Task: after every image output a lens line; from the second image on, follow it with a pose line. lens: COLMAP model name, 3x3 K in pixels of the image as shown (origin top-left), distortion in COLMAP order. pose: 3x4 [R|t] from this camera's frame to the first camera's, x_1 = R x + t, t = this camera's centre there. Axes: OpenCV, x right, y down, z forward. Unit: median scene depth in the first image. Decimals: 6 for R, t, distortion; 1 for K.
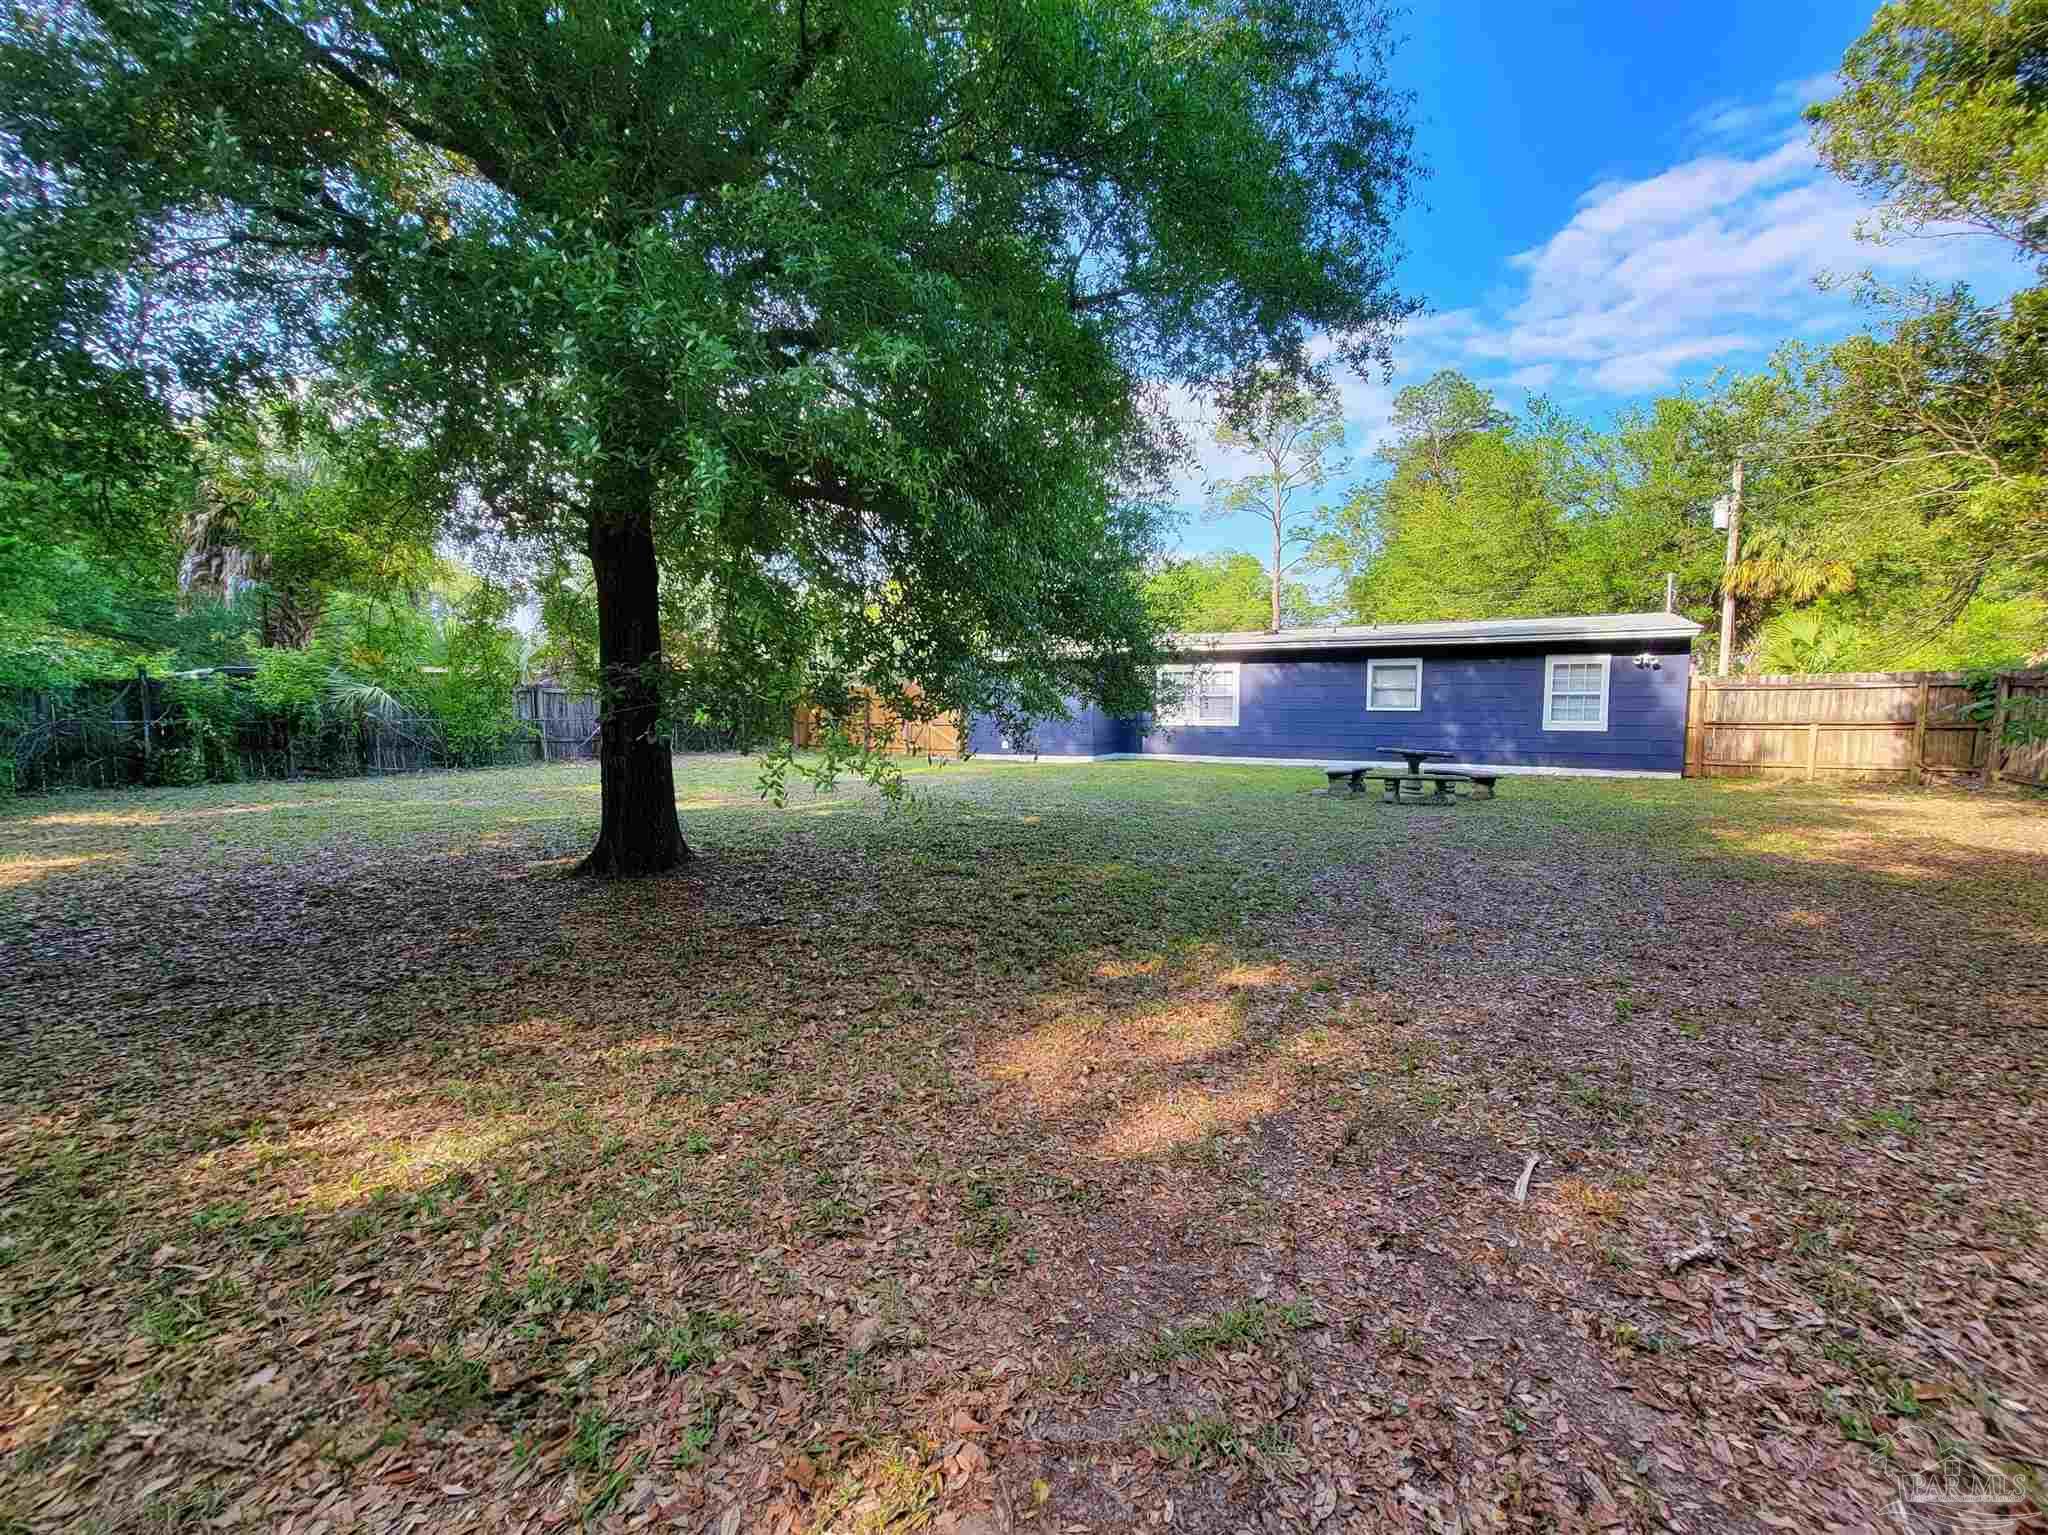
lens RADIAL K [[856.1, 0, 1024.0], [0, 856.1, 767.5], [0, 0, 1]] dist [-0.007682, 0.005145]
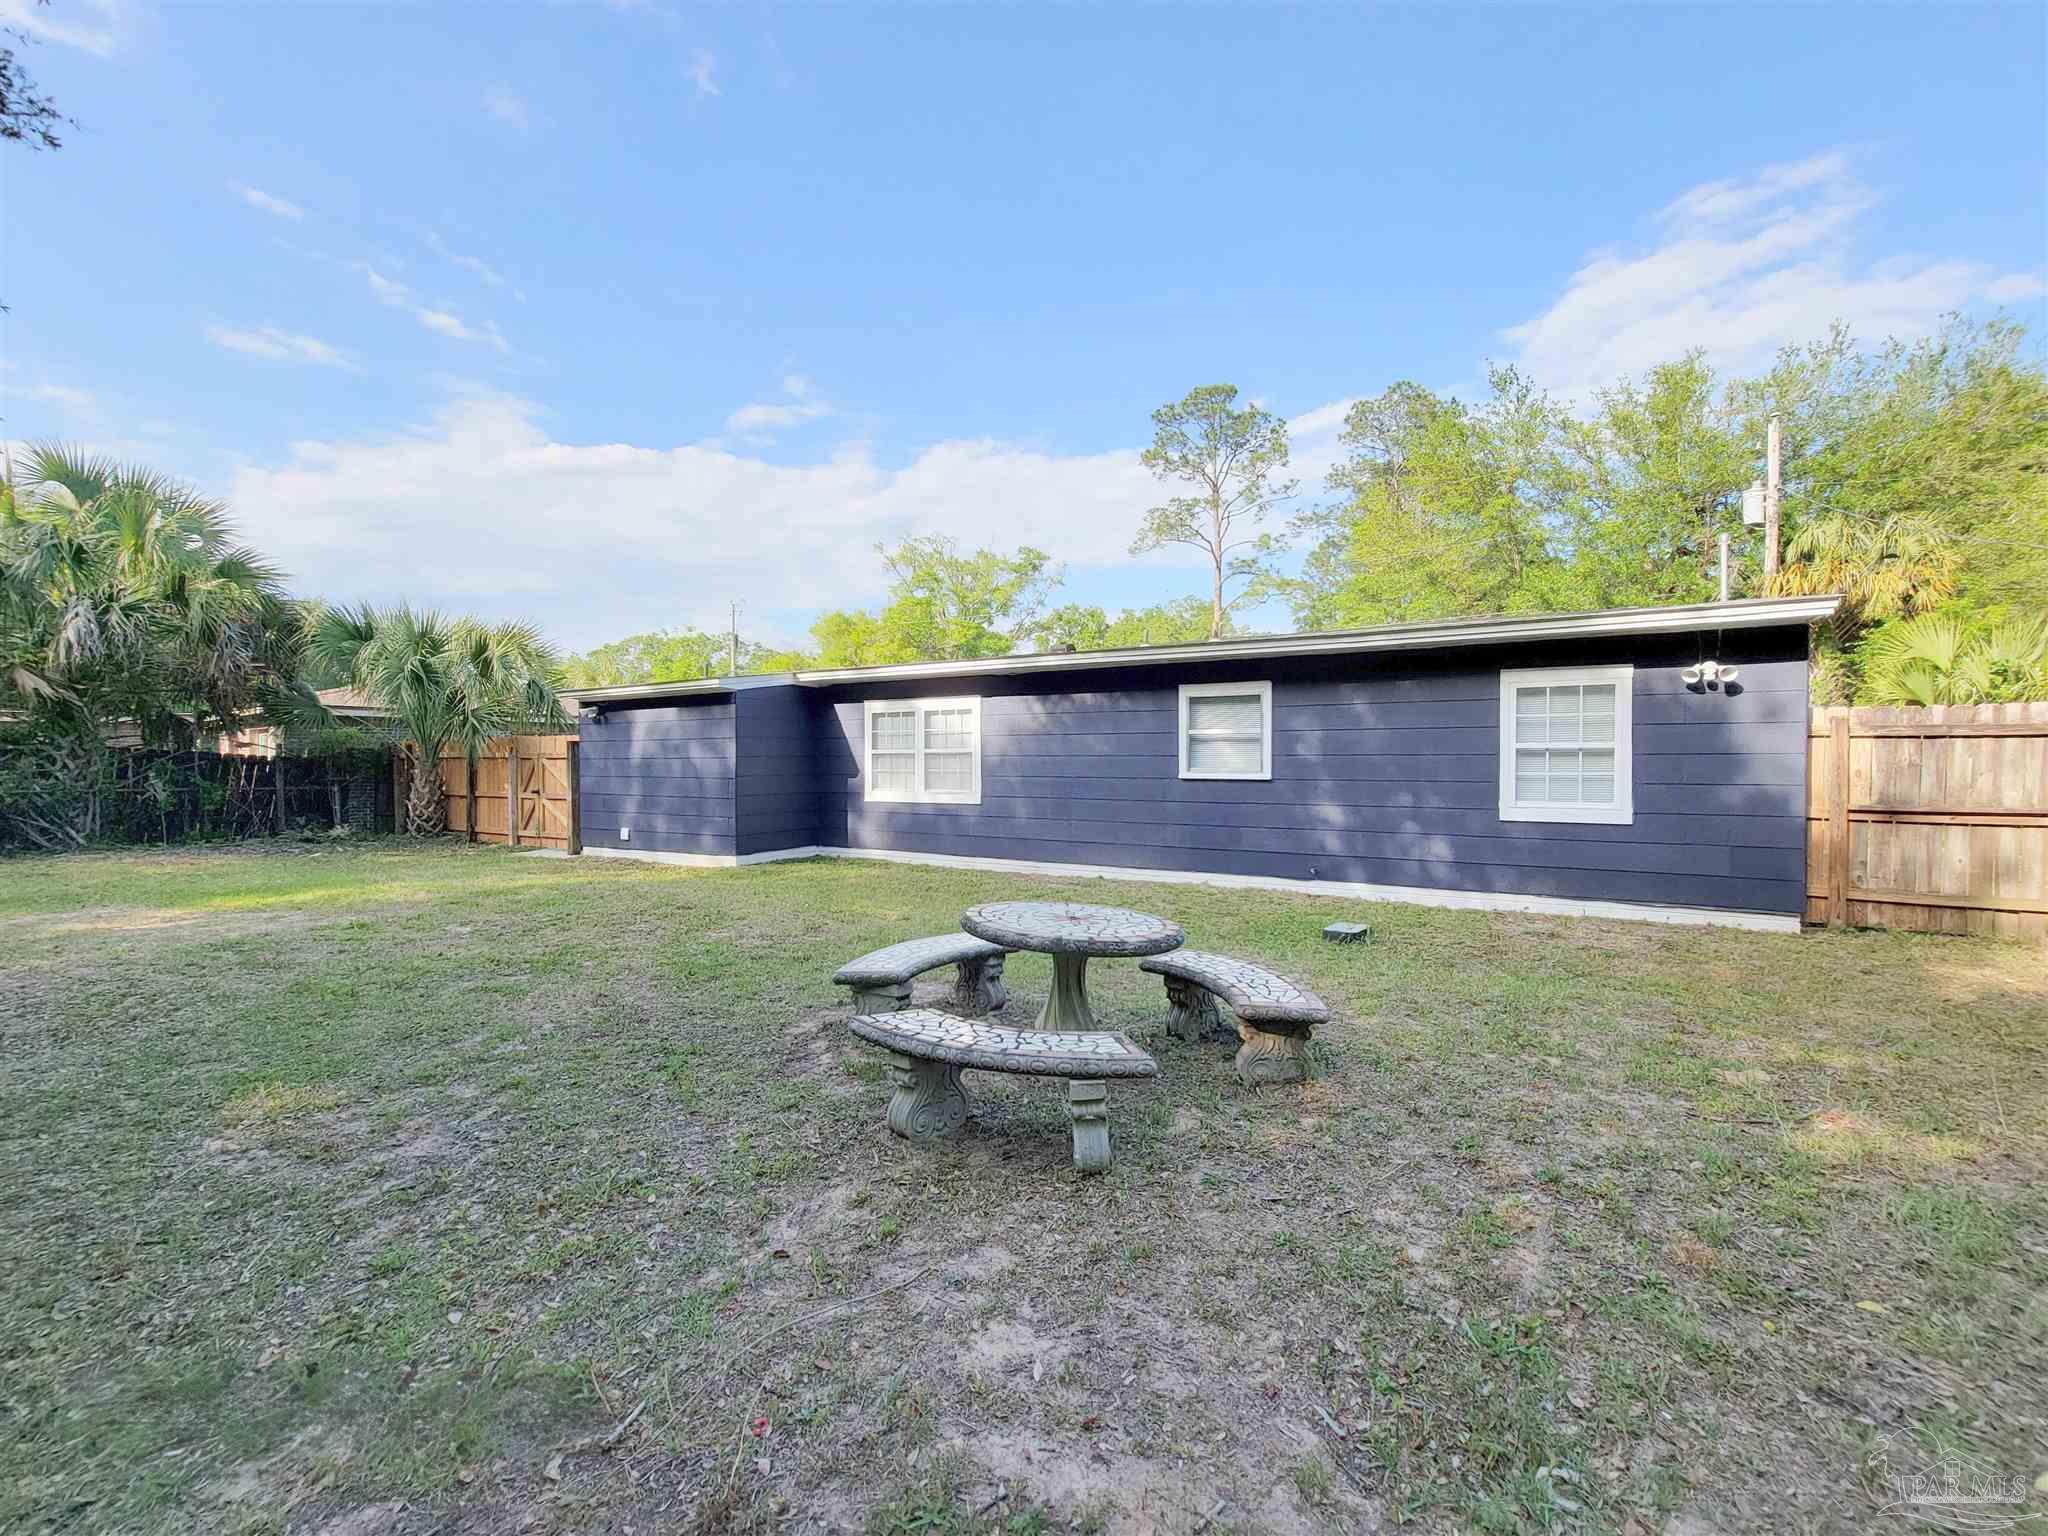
lens RADIAL K [[835.9, 0, 1026.7], [0, 835.9, 756.7], [0, 0, 1]] dist [0.001579, 0.000459]
pose [[0.999989, -0.001947, -0.004207, 0.319945], [0.001614, 0.996969, -0.077785, -0.041148], [0.004345, 0.077777, 0.996961, 0.489695]]
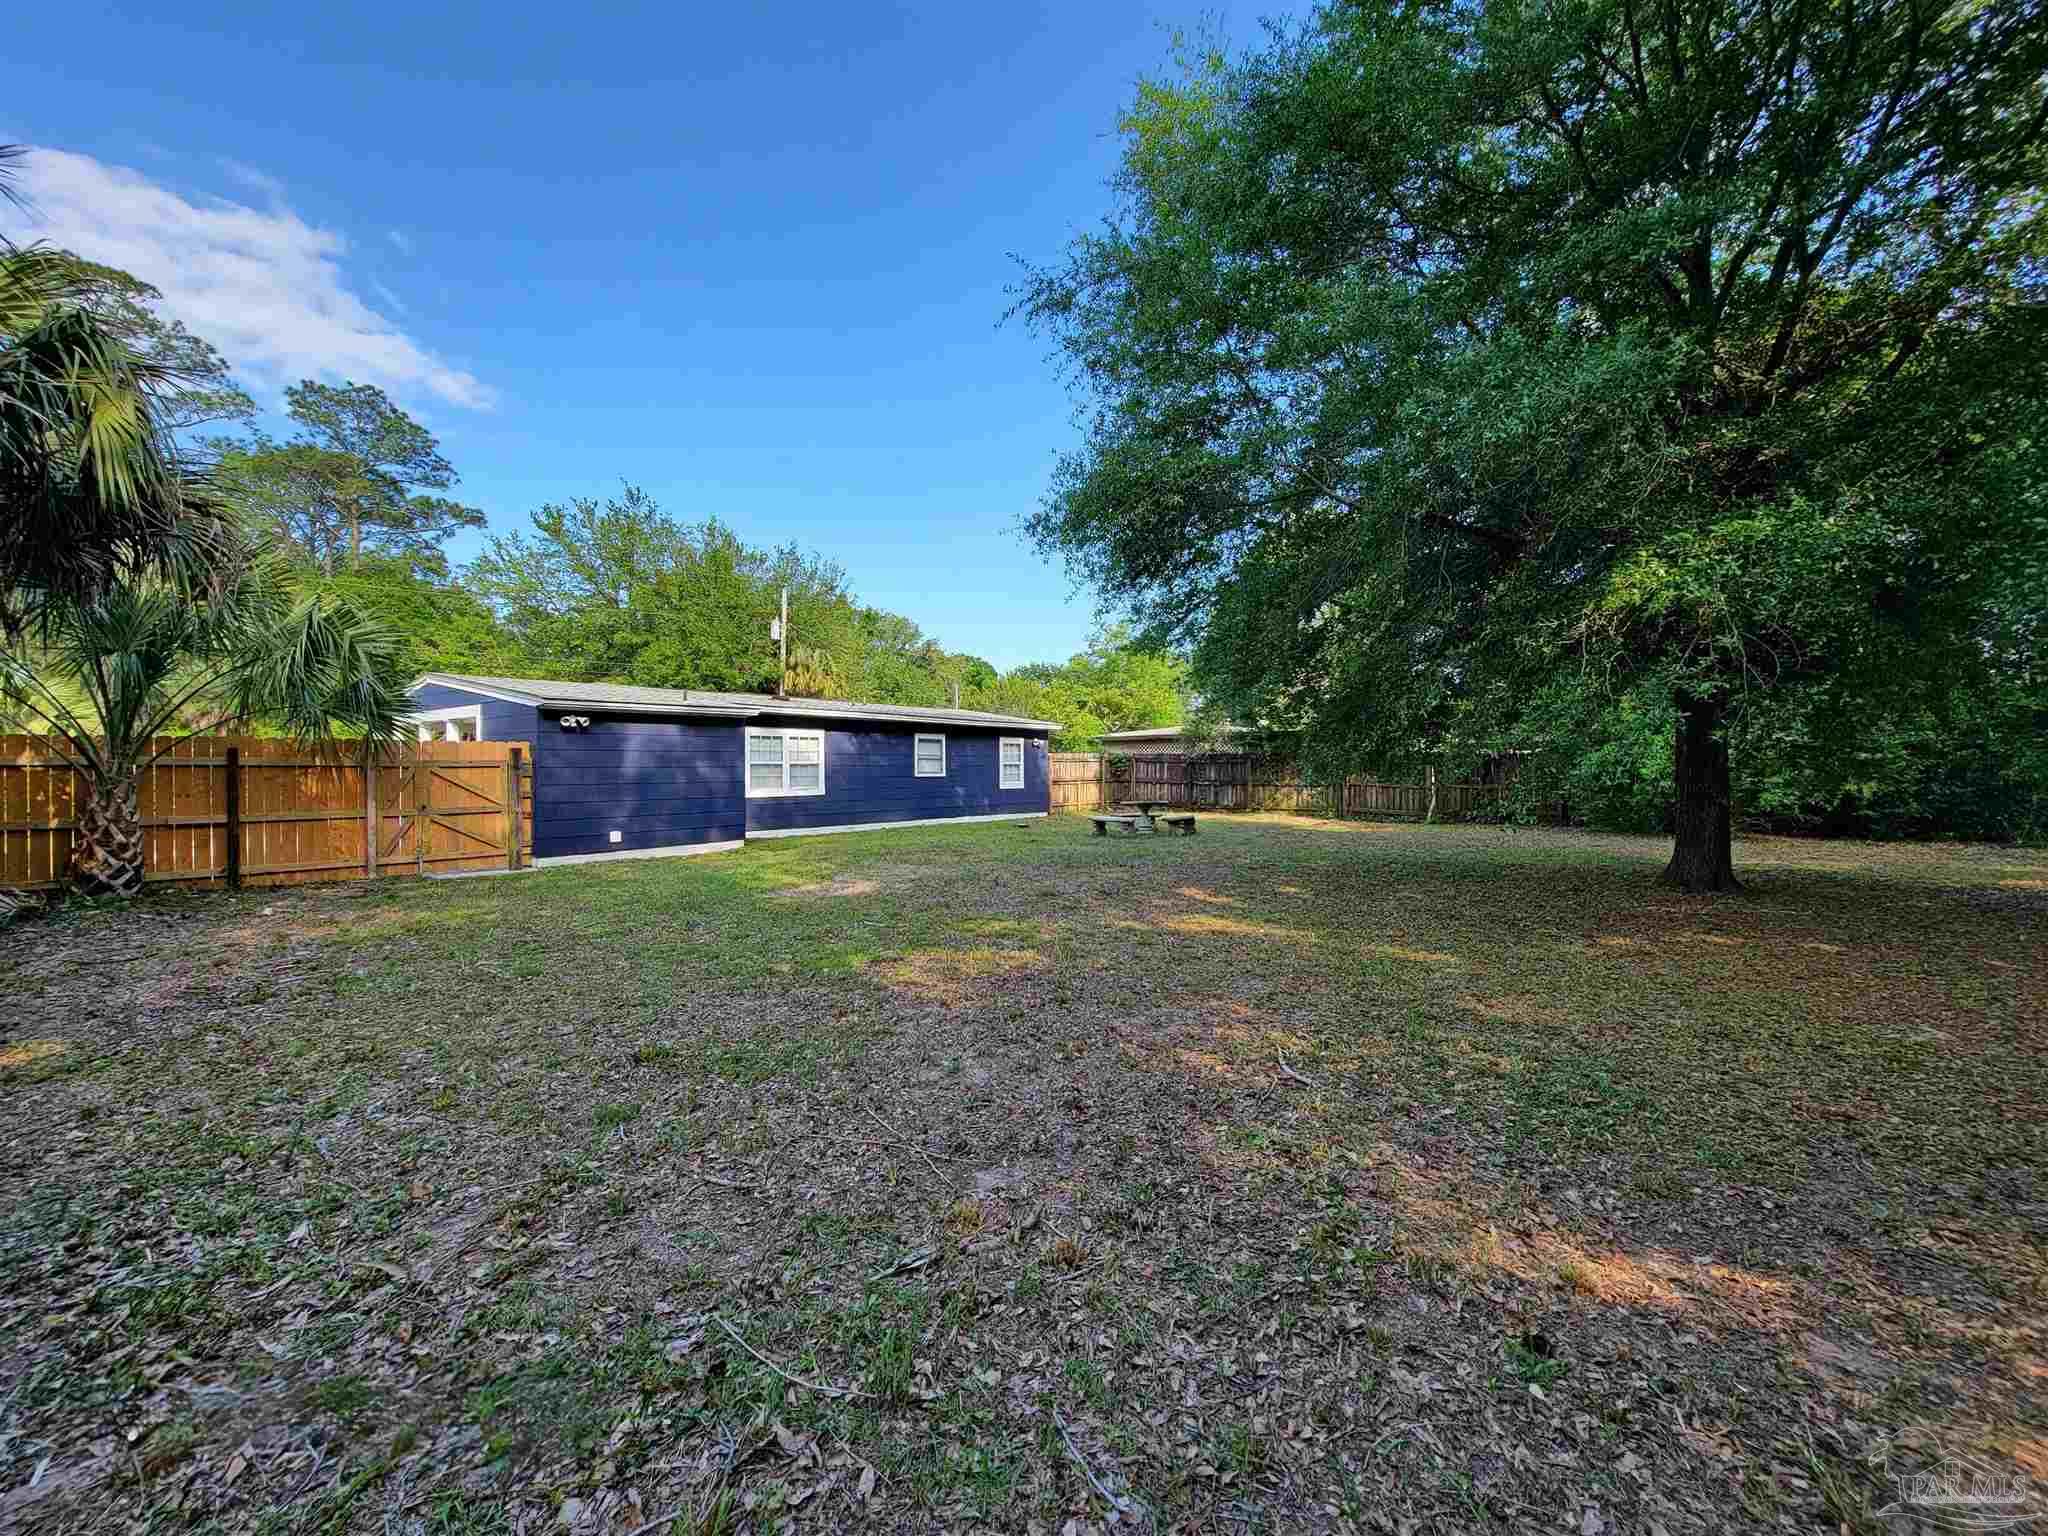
lens RADIAL K [[835.9, 0, 1026.7], [0, 835.9, 756.7], [0, 0, 1]] dist [0.001579, 0.000459]
pose [[0.151658, 0.012463, 0.988354, -0.730662], [0.077297, 0.996709, -0.024429, -0.056825], [-0.985406, 0.080101, 0.150196, 0.707368]]
